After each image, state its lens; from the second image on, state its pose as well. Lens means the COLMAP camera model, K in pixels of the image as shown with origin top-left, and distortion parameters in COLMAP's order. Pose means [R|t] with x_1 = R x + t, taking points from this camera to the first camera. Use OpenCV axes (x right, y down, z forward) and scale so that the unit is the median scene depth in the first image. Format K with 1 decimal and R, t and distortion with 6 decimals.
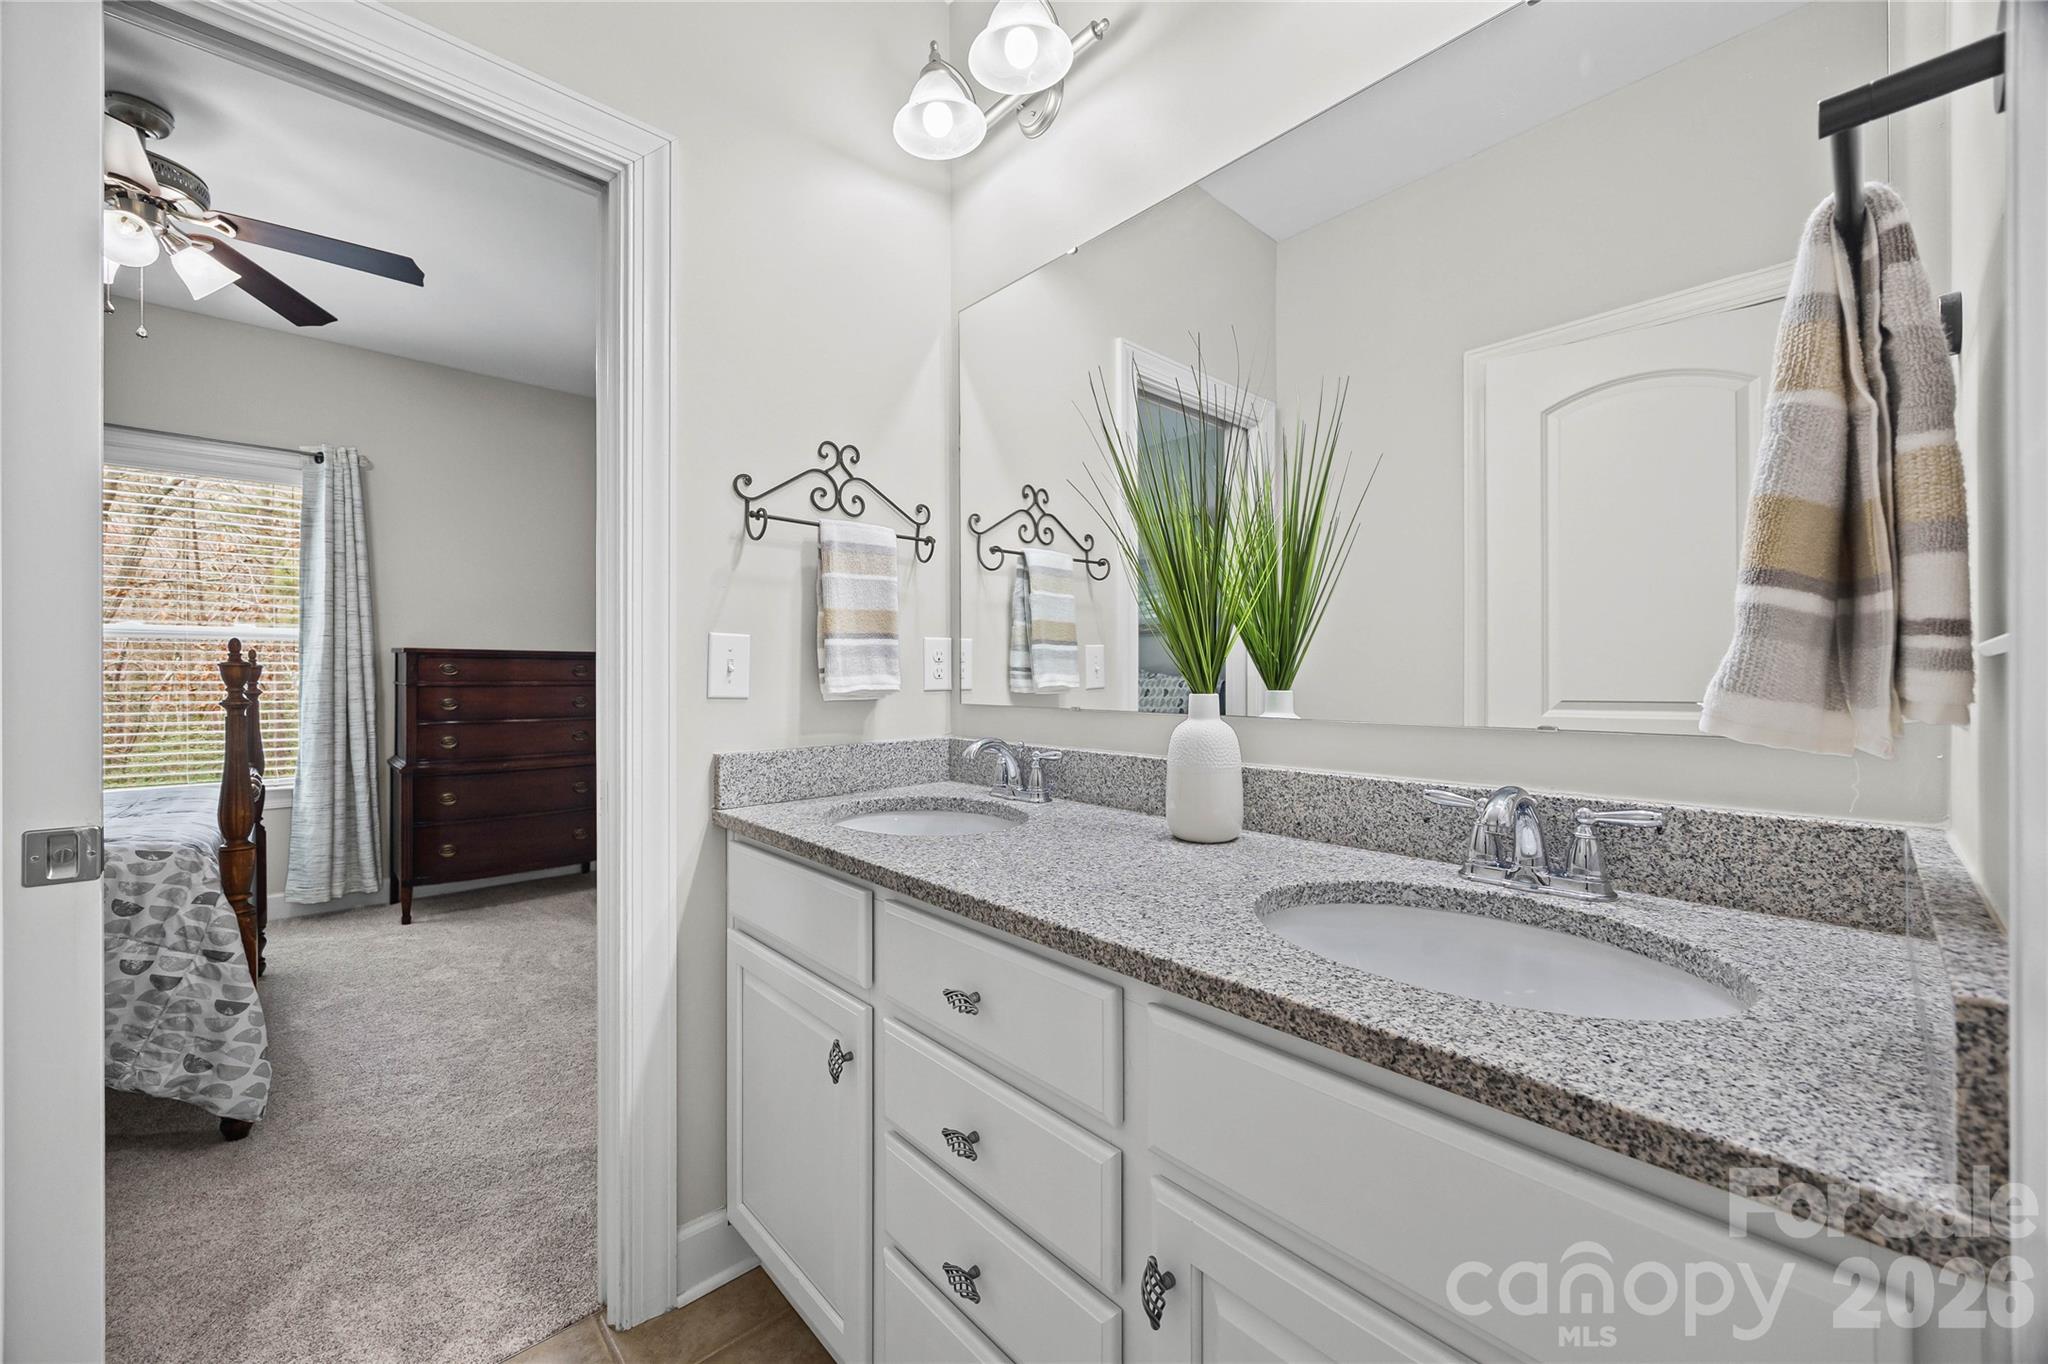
lens RADIAL K [[776.9, 0, 1024.0], [0, 776.9, 682.0], [0, 0, 1]] dist [-0.000020, -0.000003]
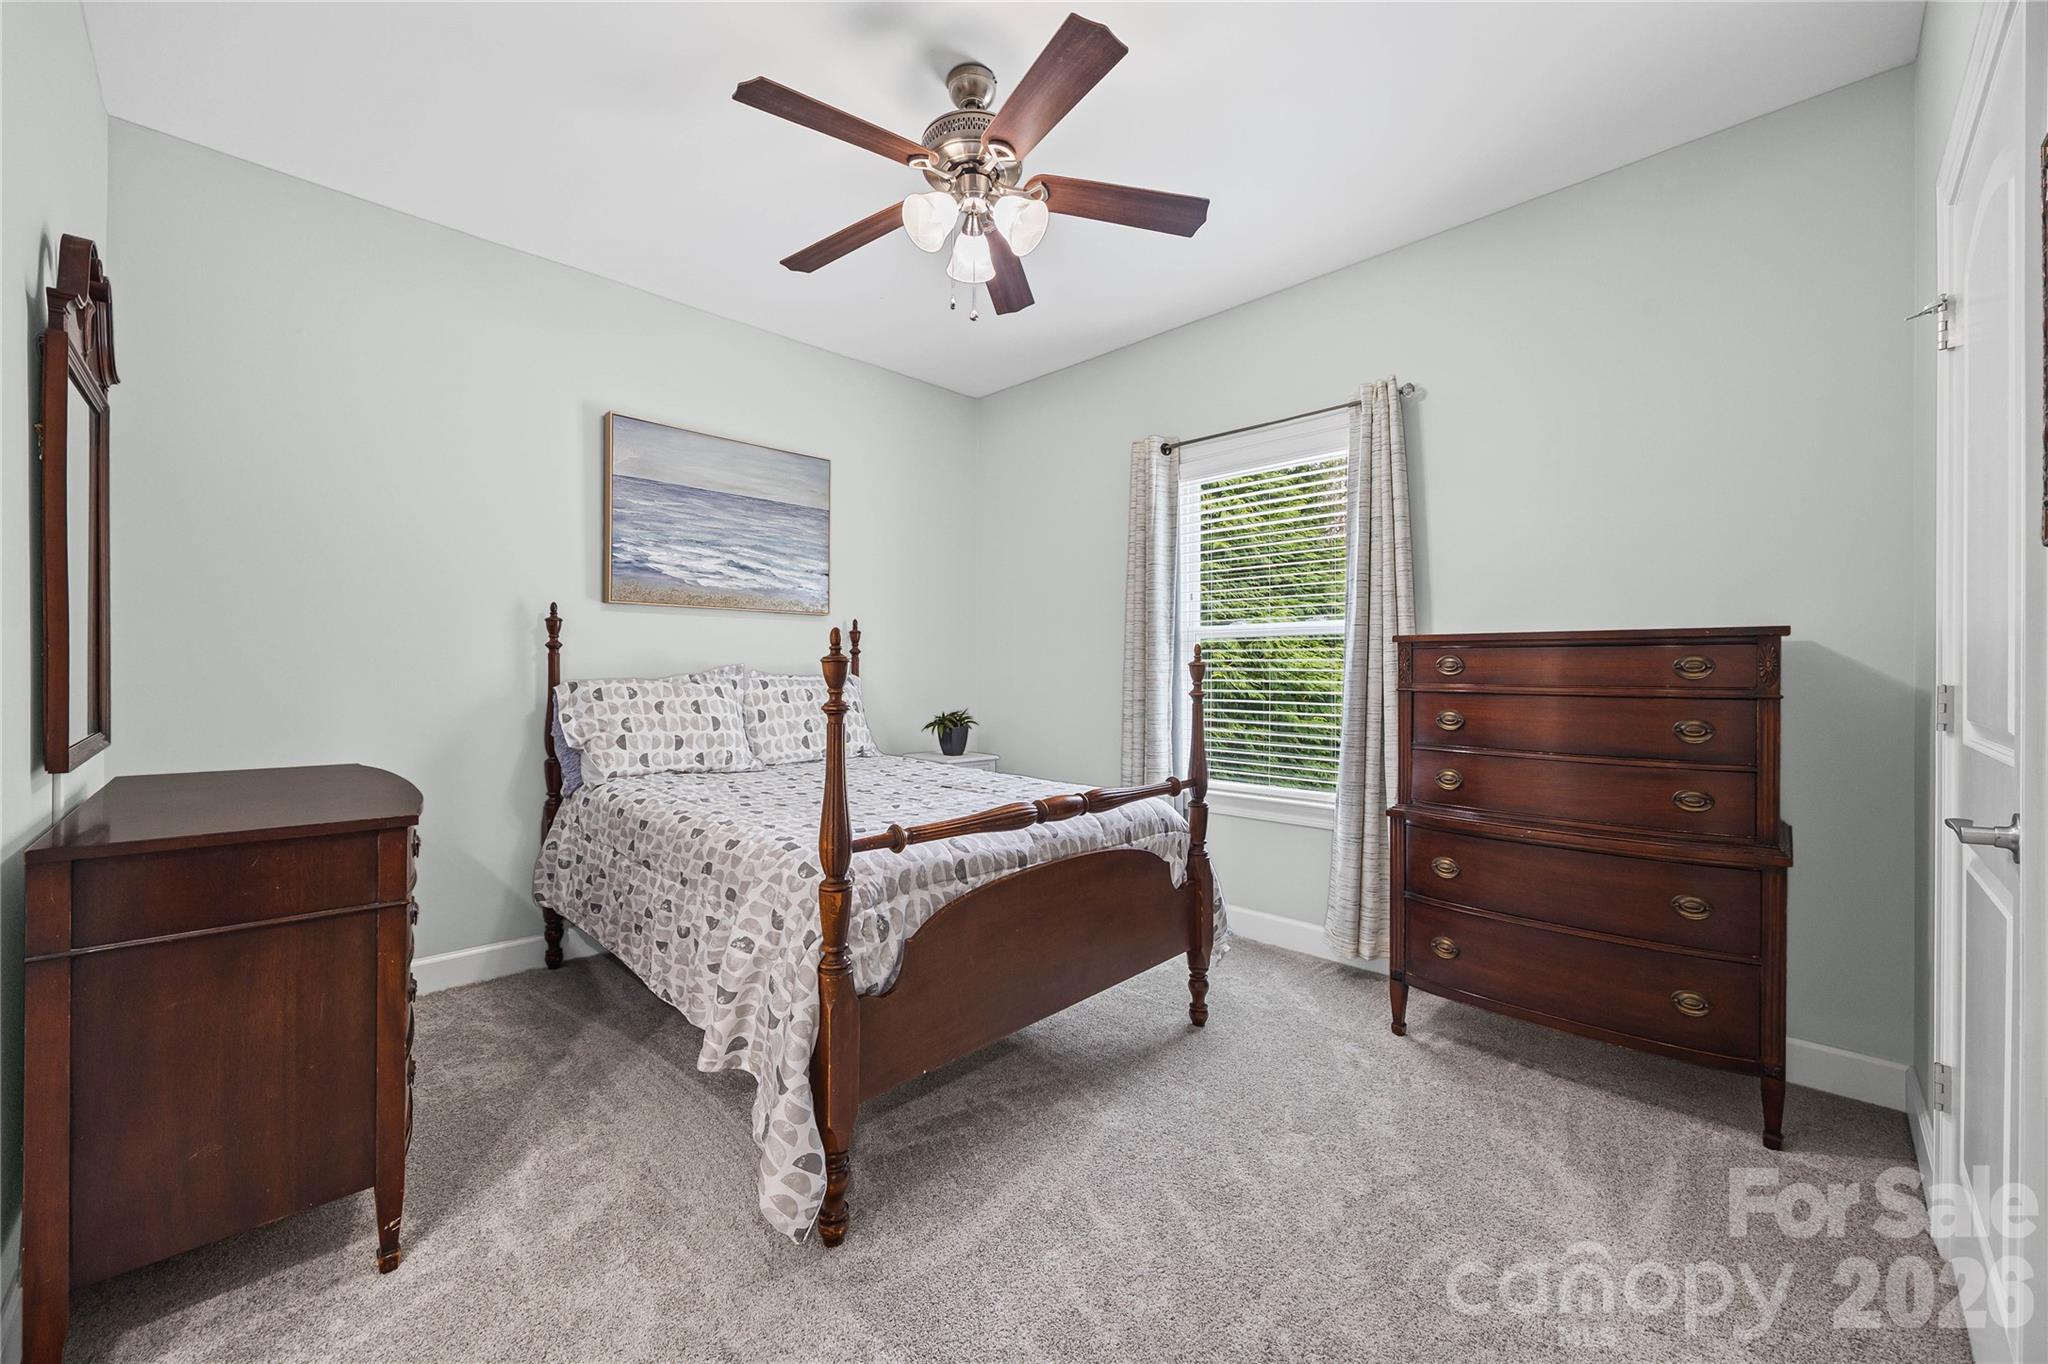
lens RADIAL K [[801.5, 0, 1066.4], [0, 801.5, 669.3], [0, 0, 1]] dist [-0.000315, -0.000042]
pose [[0.076001, 0.000005, -0.997108, -0.101416], [-0.014345, 0.999897, -0.001088, -0.008824], [0.997005, 0.014387, 0.075993, 0.639190]]
